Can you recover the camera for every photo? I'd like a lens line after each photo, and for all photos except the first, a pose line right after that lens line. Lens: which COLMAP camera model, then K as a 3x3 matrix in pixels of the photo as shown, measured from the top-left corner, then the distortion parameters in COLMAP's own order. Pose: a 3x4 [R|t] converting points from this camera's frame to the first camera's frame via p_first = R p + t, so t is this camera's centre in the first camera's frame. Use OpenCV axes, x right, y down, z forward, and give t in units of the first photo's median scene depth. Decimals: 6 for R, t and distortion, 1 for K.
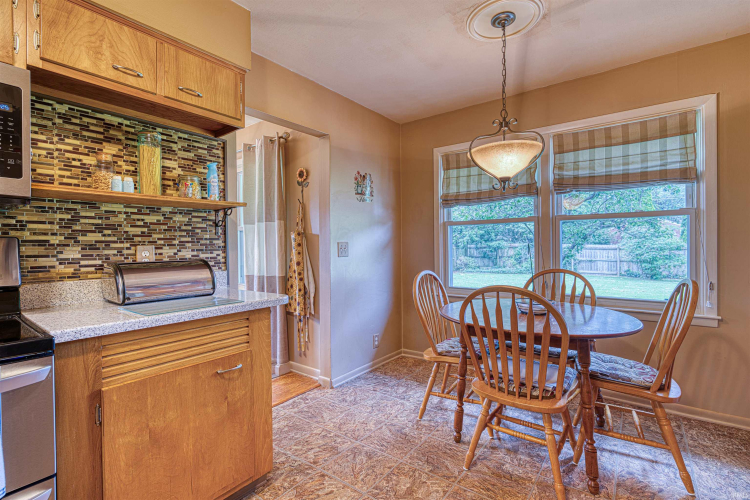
lens RADIAL K [[347.1, 0, 374.4], [0, 347.1, 249.1], [0, 0, 1]] dist [-0.008556, 0.003312]
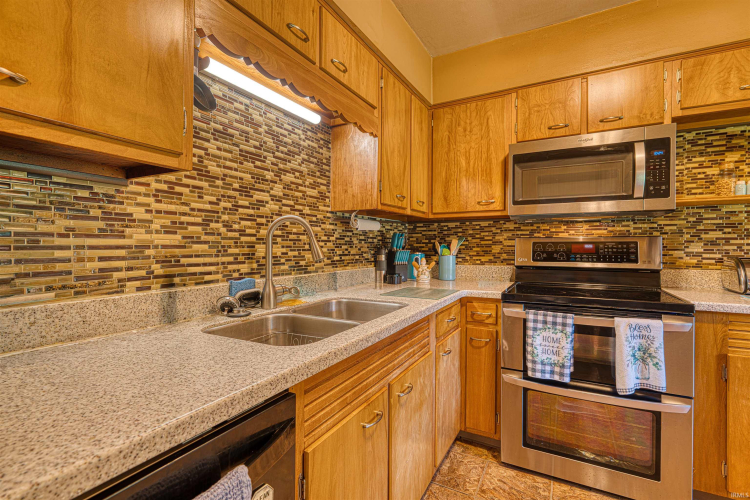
lens RADIAL K [[347.1, 0, 374.8], [0, 347.1, 246.7], [0, 0, 1]] dist [-0.008556, 0.003312]
pose [[0.154204, 0.017972, -0.987875, 0.193332], [-0.008657, 0.999821, 0.016838, -0.003665], [0.988001, 0.005955, 0.154332, -0.357689]]
